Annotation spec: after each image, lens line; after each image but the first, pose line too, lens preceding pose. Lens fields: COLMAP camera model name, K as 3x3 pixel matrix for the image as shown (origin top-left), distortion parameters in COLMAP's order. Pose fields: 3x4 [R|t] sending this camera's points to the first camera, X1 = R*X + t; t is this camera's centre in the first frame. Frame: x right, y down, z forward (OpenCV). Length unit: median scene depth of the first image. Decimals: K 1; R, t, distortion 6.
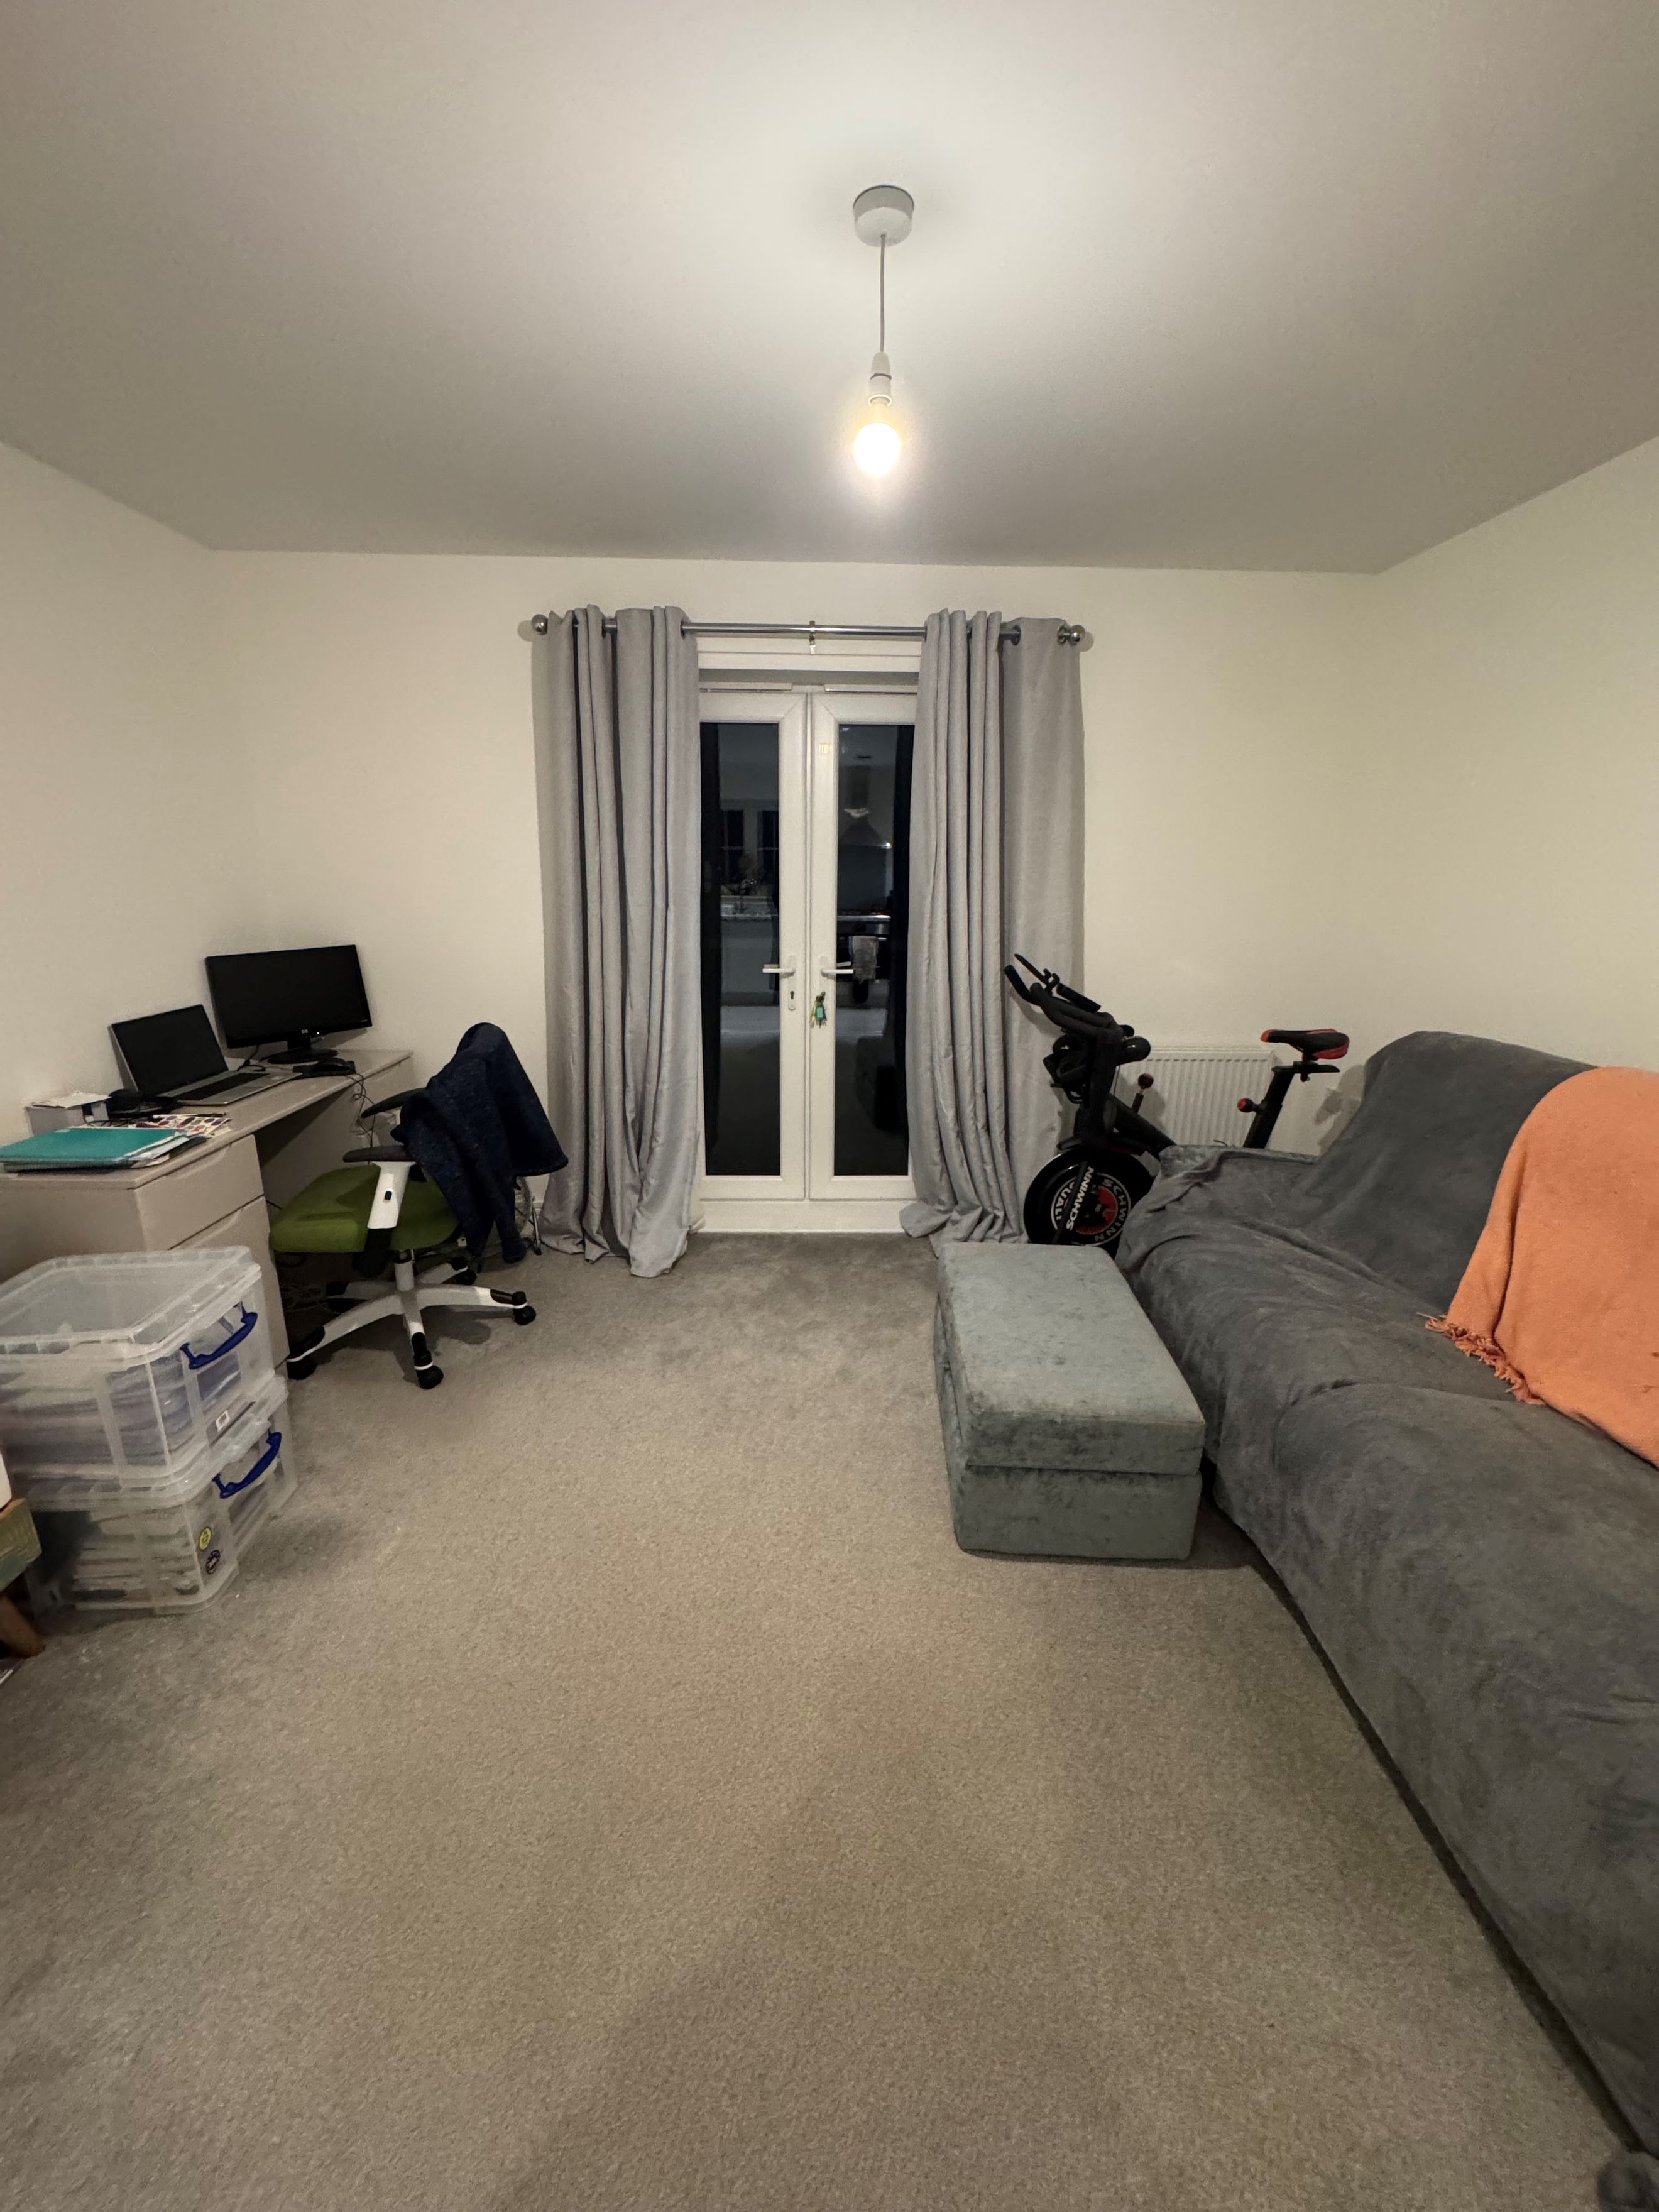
lens RADIAL K [[883.1, 0, 830.6], [0, 883.1, 1109.3], [0, 0, 1]] dist [0.000297, 0.000091]
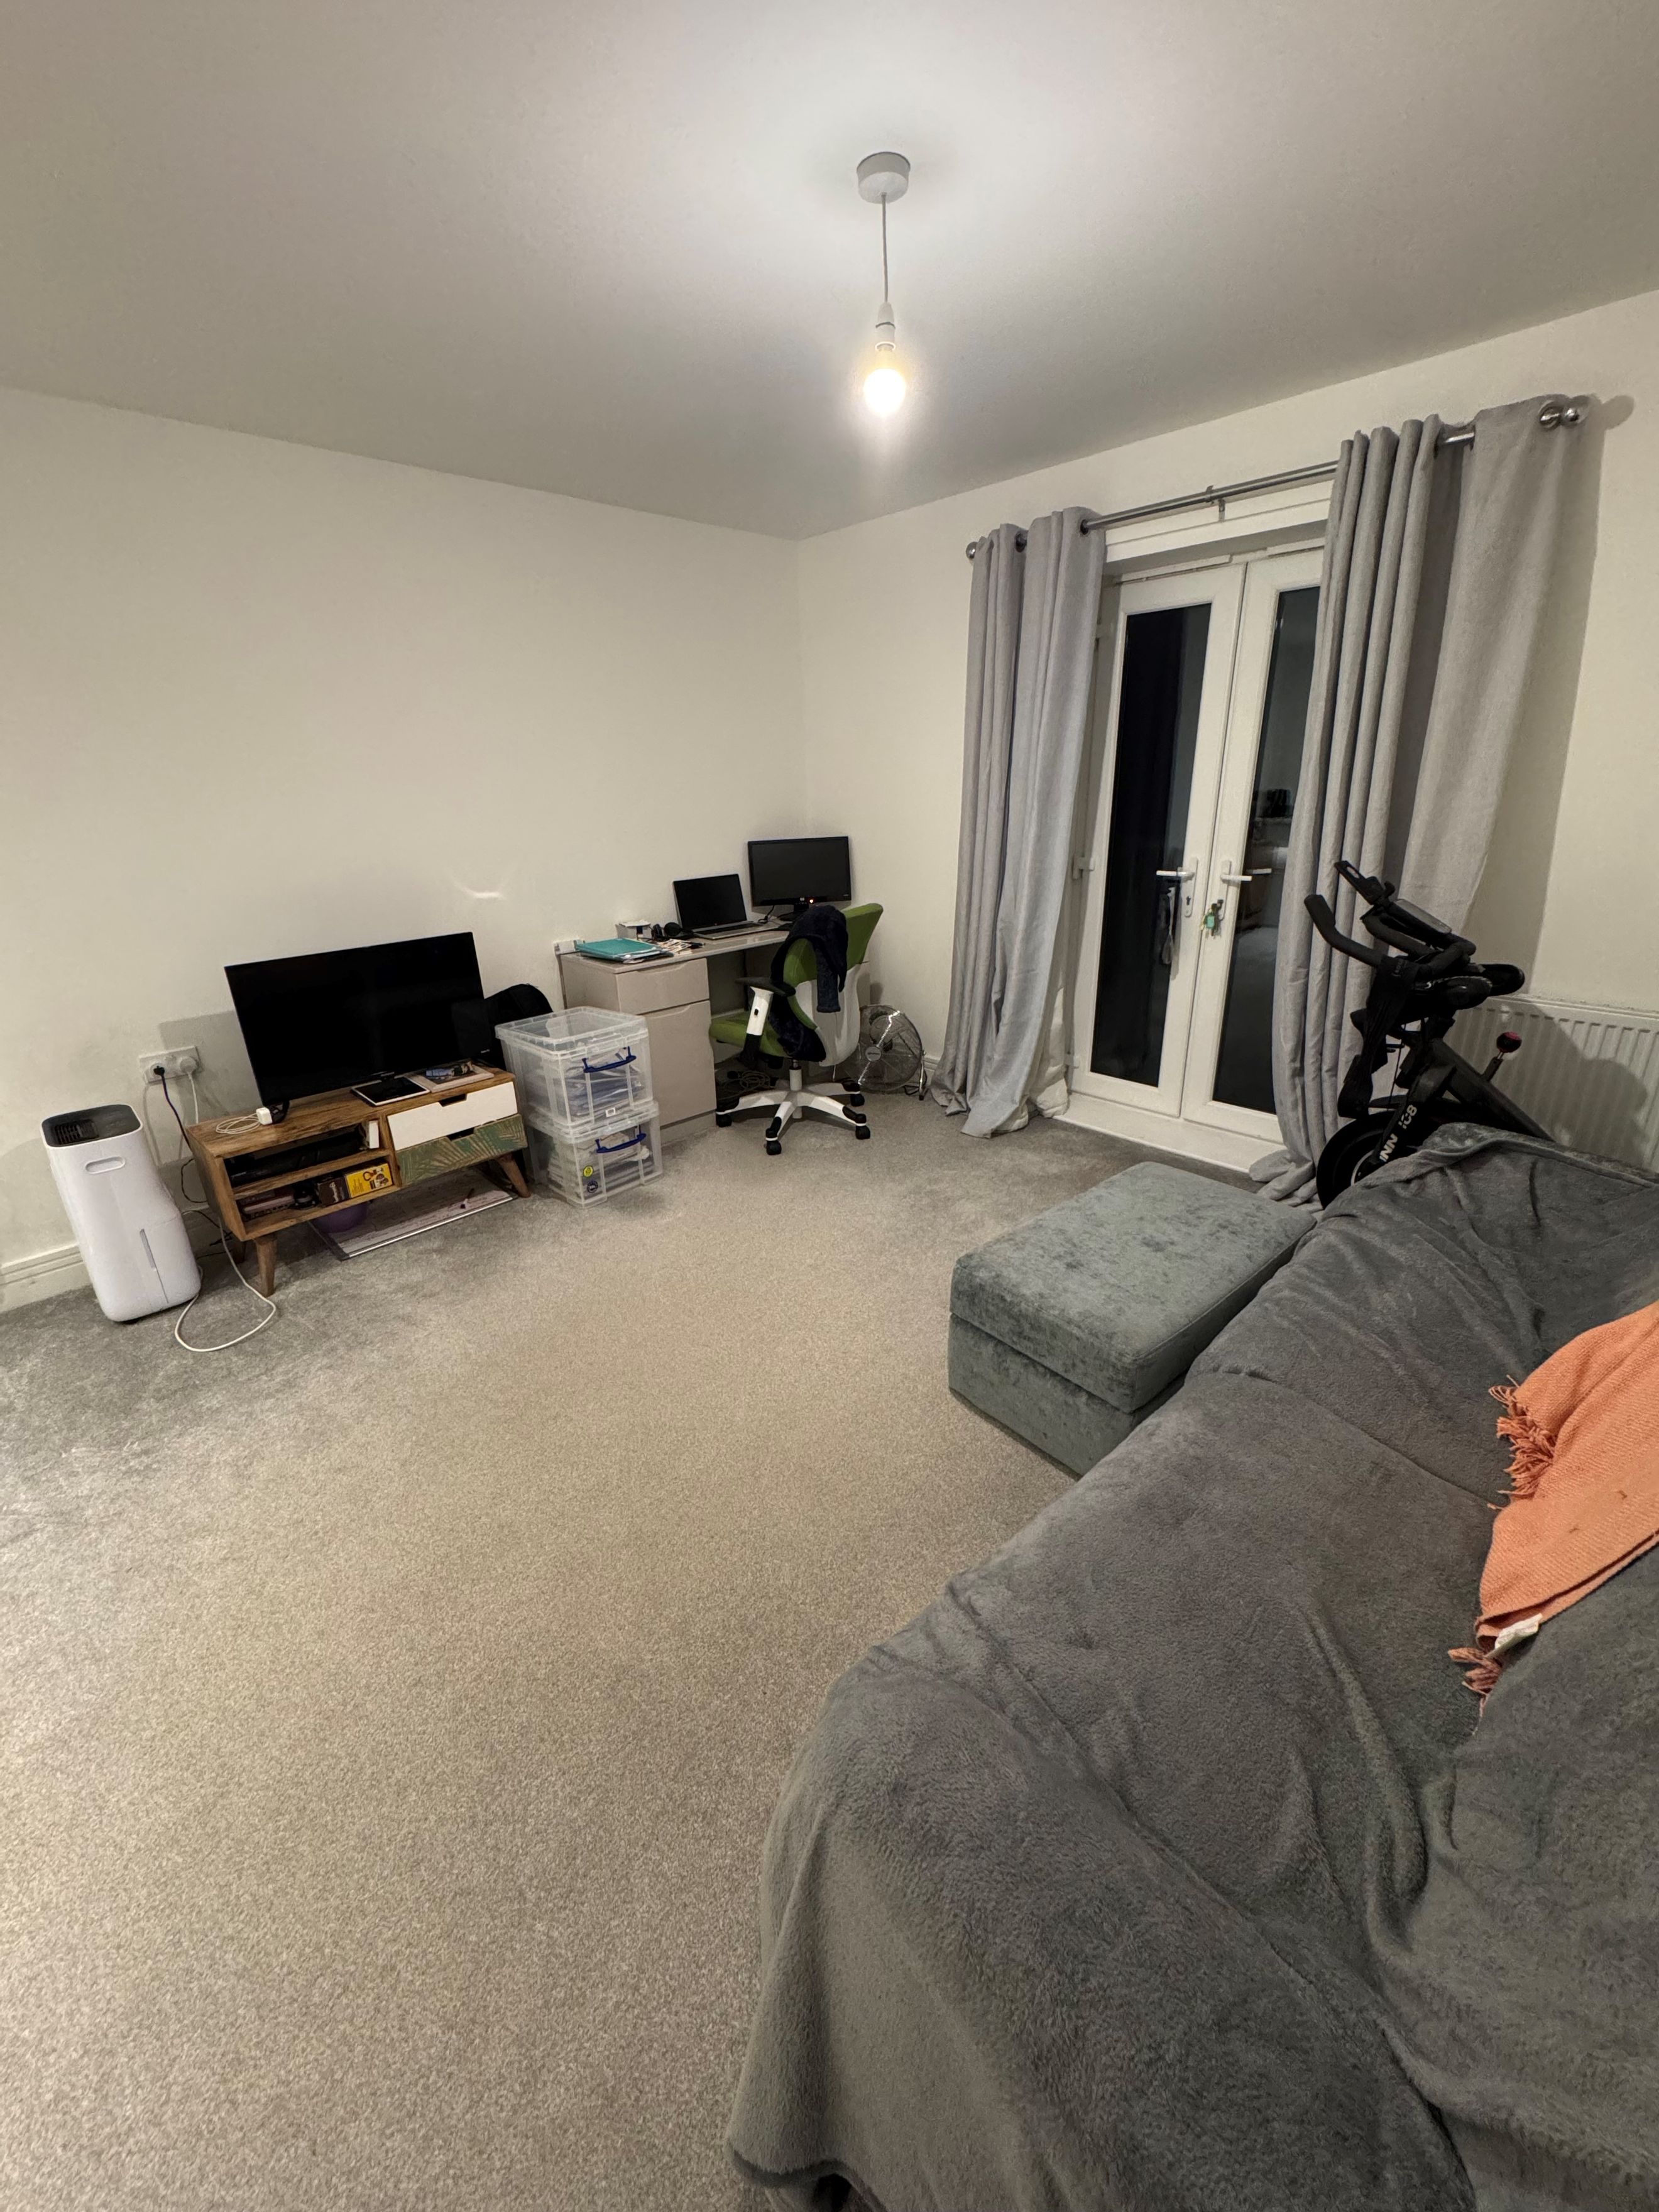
lens RADIAL K [[883.1, 0, 830.6], [0, 883.1, 1109.3], [0, 0, 1]] dist [0.000297, 0.000091]
pose [[0.679821, 0.235309, -0.694603, 0.511441], [-0.166023, 0.971919, 0.166765, -0.006495], [0.714338, 0.001950, 0.699798, 0.069129]]
